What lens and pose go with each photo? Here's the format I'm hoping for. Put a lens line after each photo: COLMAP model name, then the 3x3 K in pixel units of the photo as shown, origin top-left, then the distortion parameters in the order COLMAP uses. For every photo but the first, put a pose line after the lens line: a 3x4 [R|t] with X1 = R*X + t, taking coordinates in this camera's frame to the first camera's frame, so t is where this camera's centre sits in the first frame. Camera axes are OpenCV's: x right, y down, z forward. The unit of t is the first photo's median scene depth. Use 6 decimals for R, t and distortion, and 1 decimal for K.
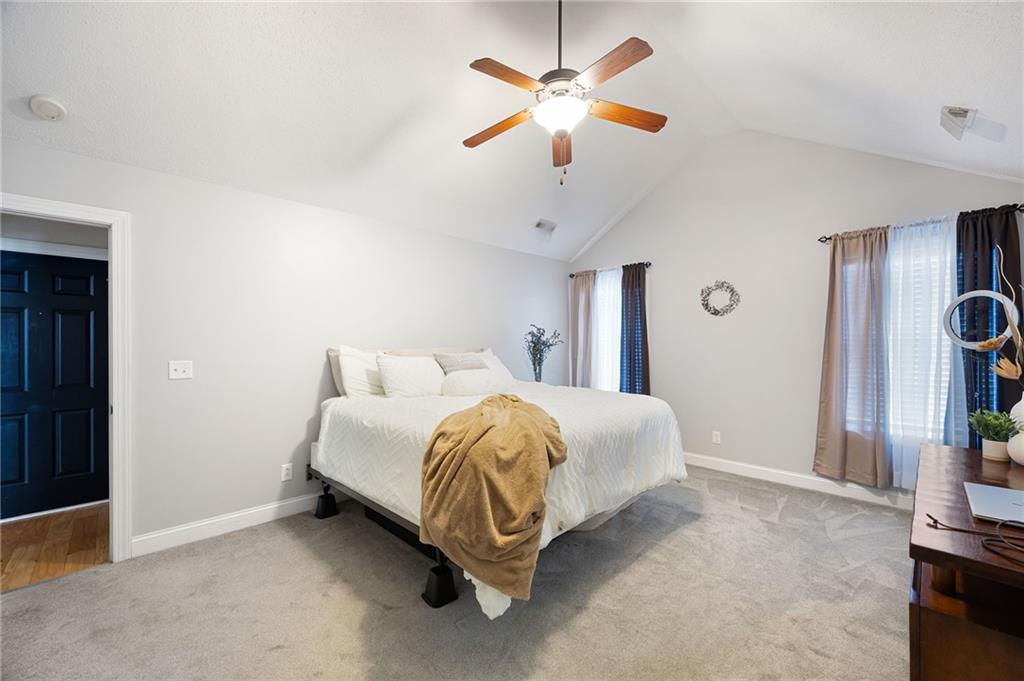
lens RADIAL K [[428.1, 0, 511.7], [0, 428.1, 344.2], [0, 0, 1]] dist [-0.000179, -0.000095]
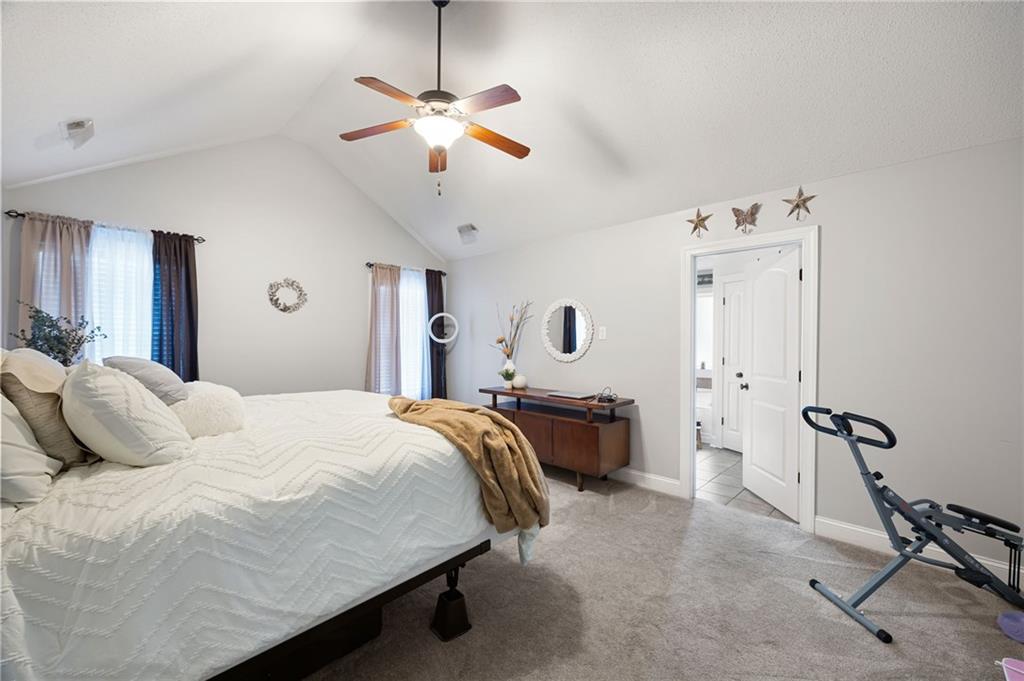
lens RADIAL K [[420.9, 0, 513.1], [0, 420.9, 352.7], [0, 0, 1]] dist [-0.001293, -0.000360]
pose [[-0.001163, -0.018590, 0.999827, -0.615373], [0.000465, 0.999827, 0.018590, 0.011962], [-0.999999, 0.000486, -0.001154, 0.545518]]
